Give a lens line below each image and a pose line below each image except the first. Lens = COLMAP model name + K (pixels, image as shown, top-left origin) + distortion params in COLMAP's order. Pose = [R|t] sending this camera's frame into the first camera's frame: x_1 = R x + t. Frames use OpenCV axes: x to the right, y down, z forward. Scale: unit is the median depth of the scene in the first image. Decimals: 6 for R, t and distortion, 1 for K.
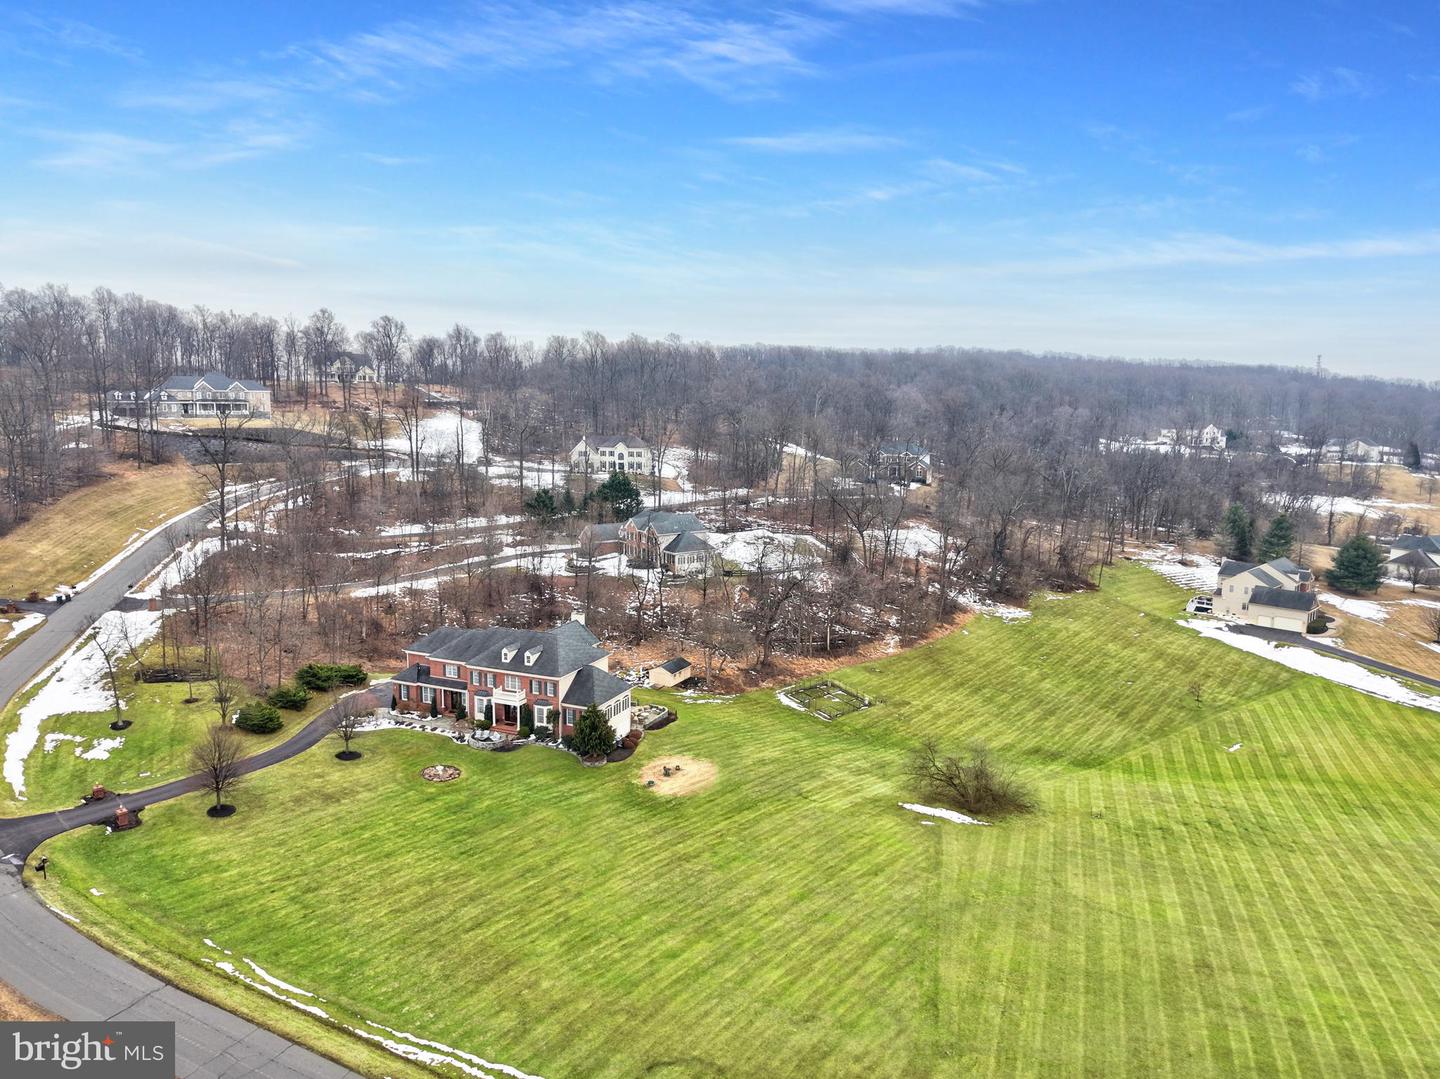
lens RADIAL K [[963.9, 0, 725.7], [0, 963.9, 517.9], [0, 0, 1]] dist [0.071919, -0.110504]
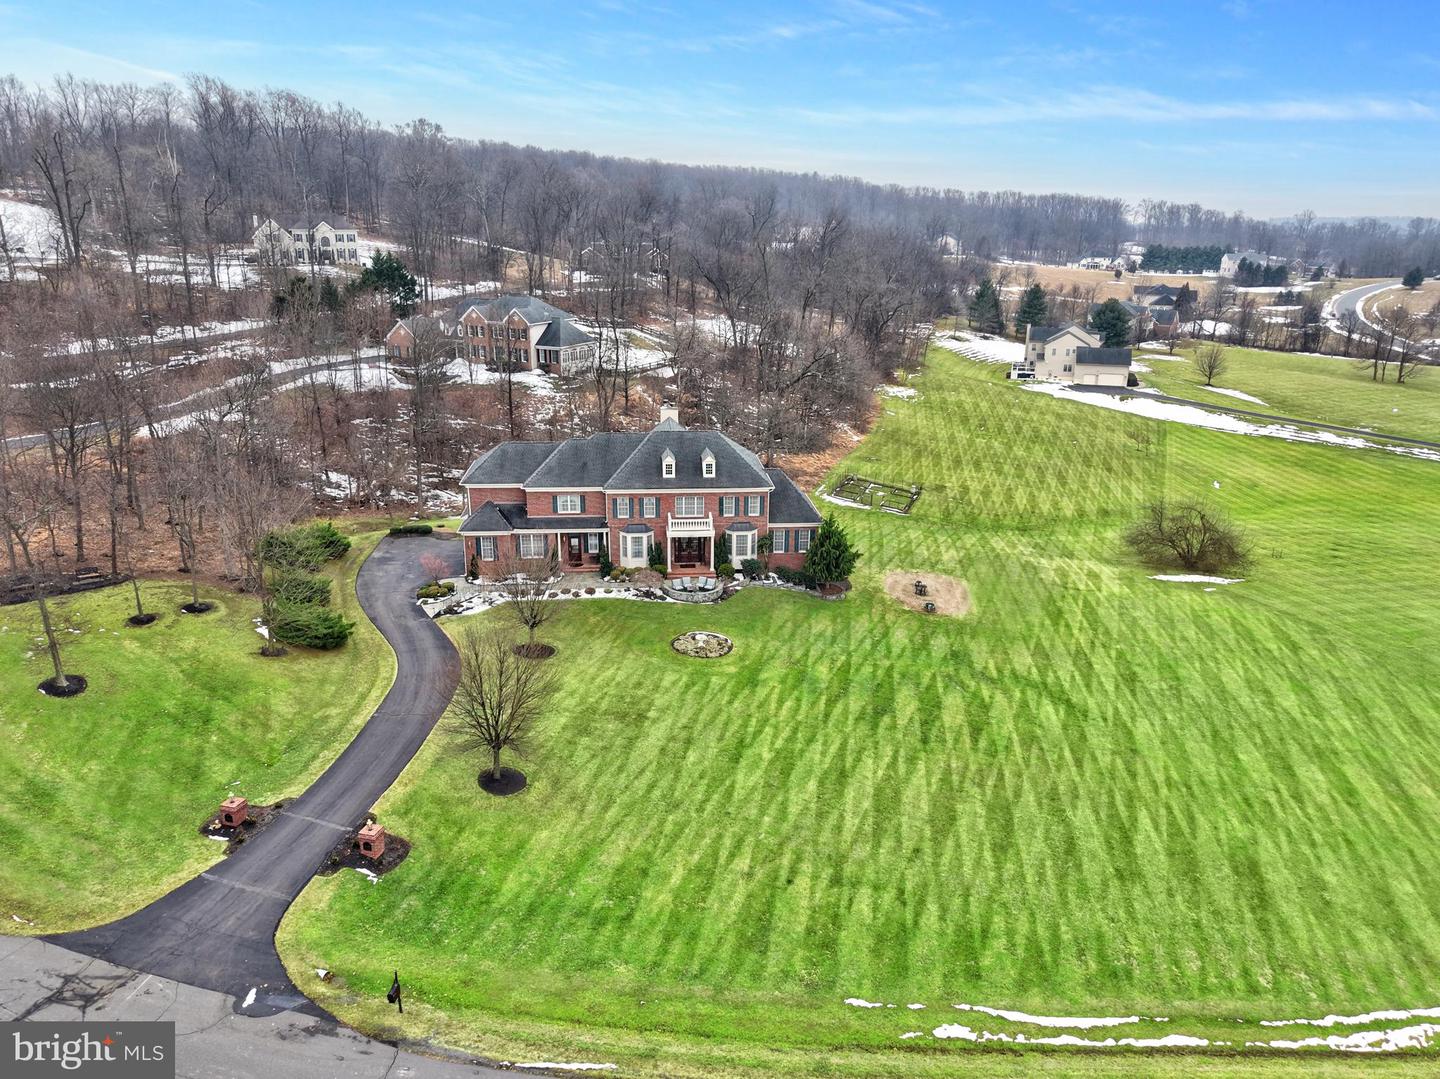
lens RADIAL K [[981.5, 0, 720.0], [0, 981.5, 539.5], [0, 0, 1]] dist [0.034264, -0.024911]
pose [[0.881972, -0.149092, 0.447099, -0.406653], [0.062444, 0.977248, 0.202698, 0.046067], [-0.467148, -0.150855, 0.871215, 0.318714]]
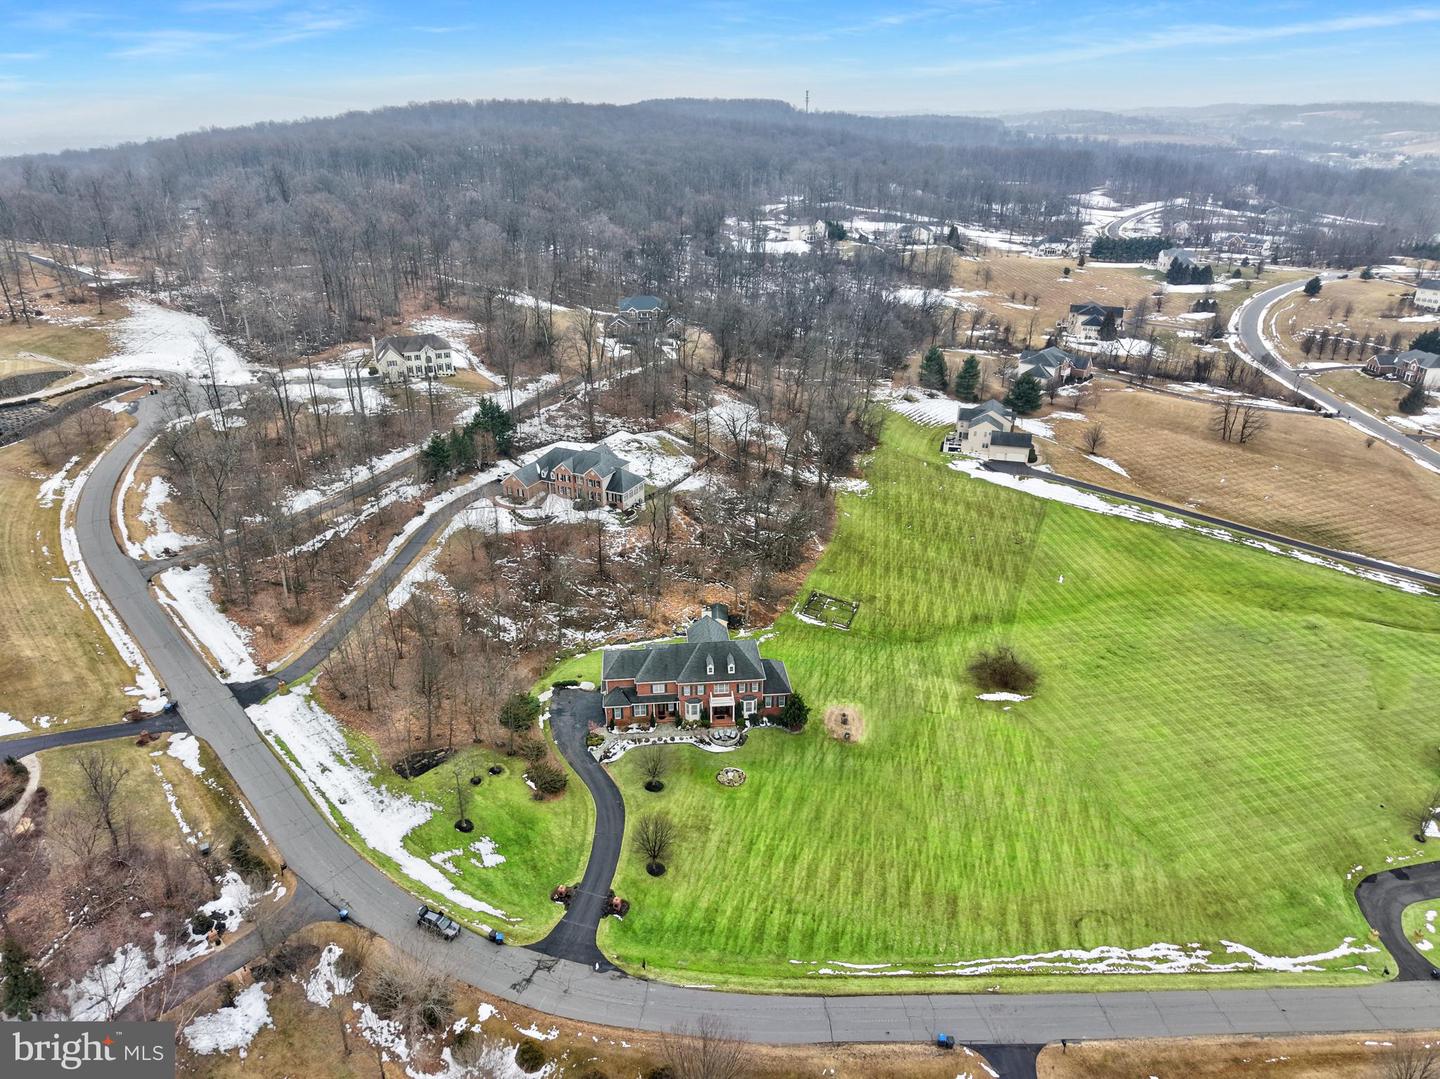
lens RADIAL K [[963.9, 0, 725.7], [0, 963.9, 517.9], [0, 0, 1]] dist [0.071919, -0.110504]
pose [[0.875575, -0.198466, 0.440432, -0.588724], [0.069288, 0.953878, 0.292090, -0.336302], [-0.478088, -0.225230, 0.848943, -0.031602]]
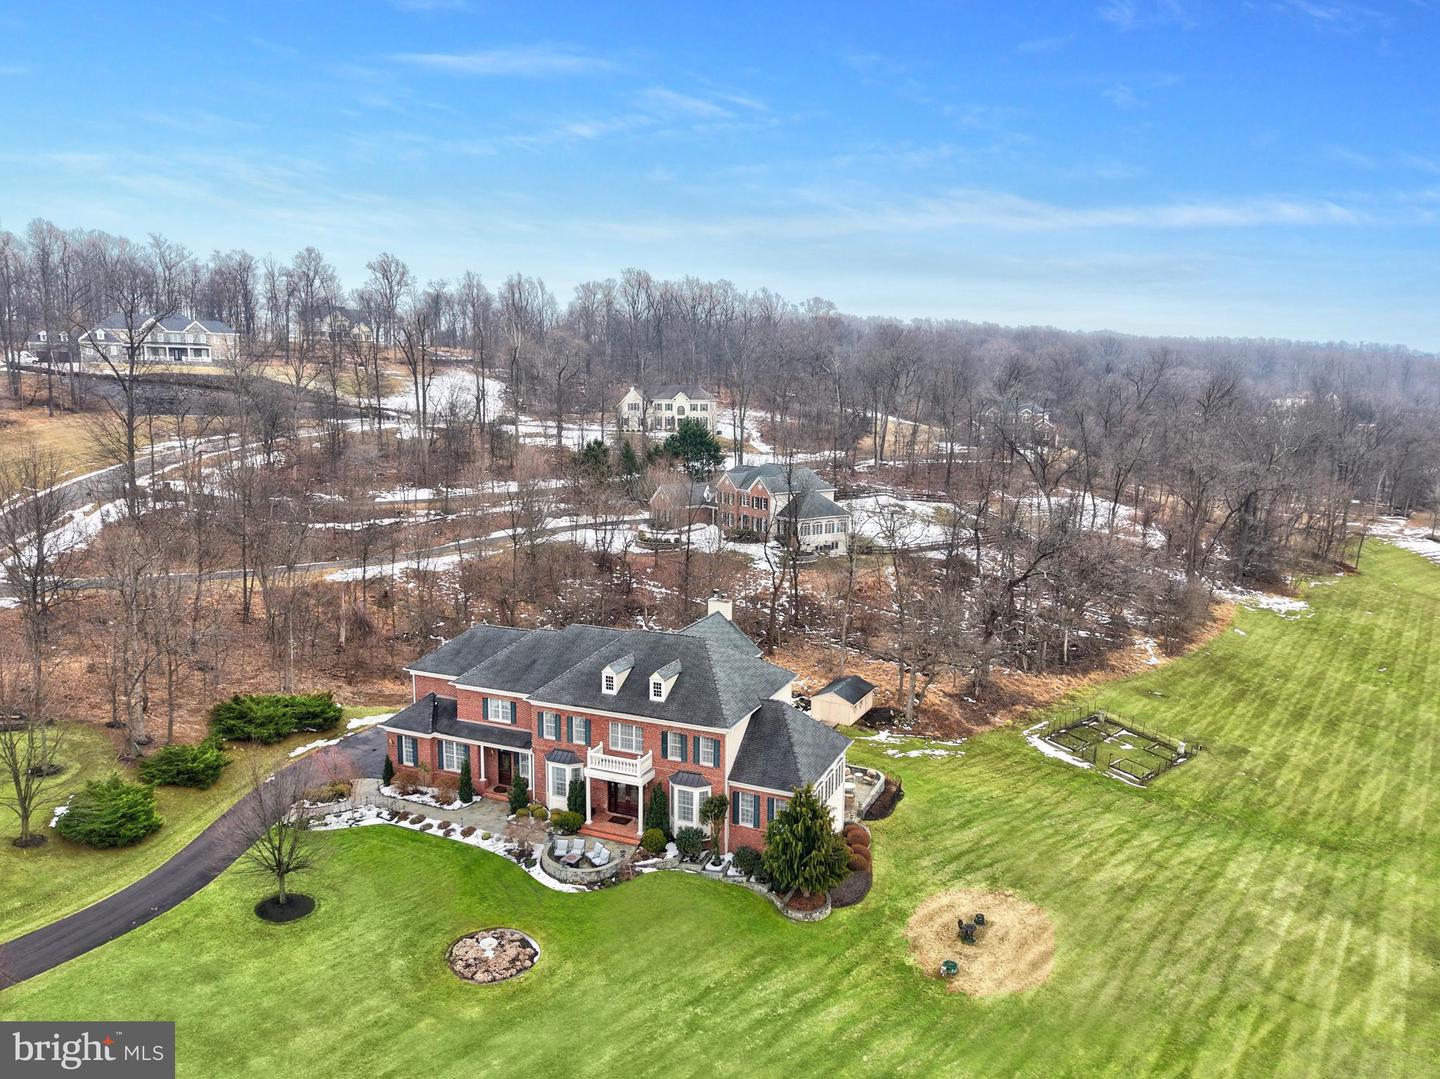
lens RADIAL K [[967.8, 0, 722.9], [0, 967.8, 511.7], [0, 0, 1]] dist [0.046887, -0.049056]
pose [[0.999969, -0.005105, -0.005931, -0.133524], [0.005057, 0.999955, -0.008041, 0.047751], [0.005972, 0.008011, 0.999950, 0.403609]]
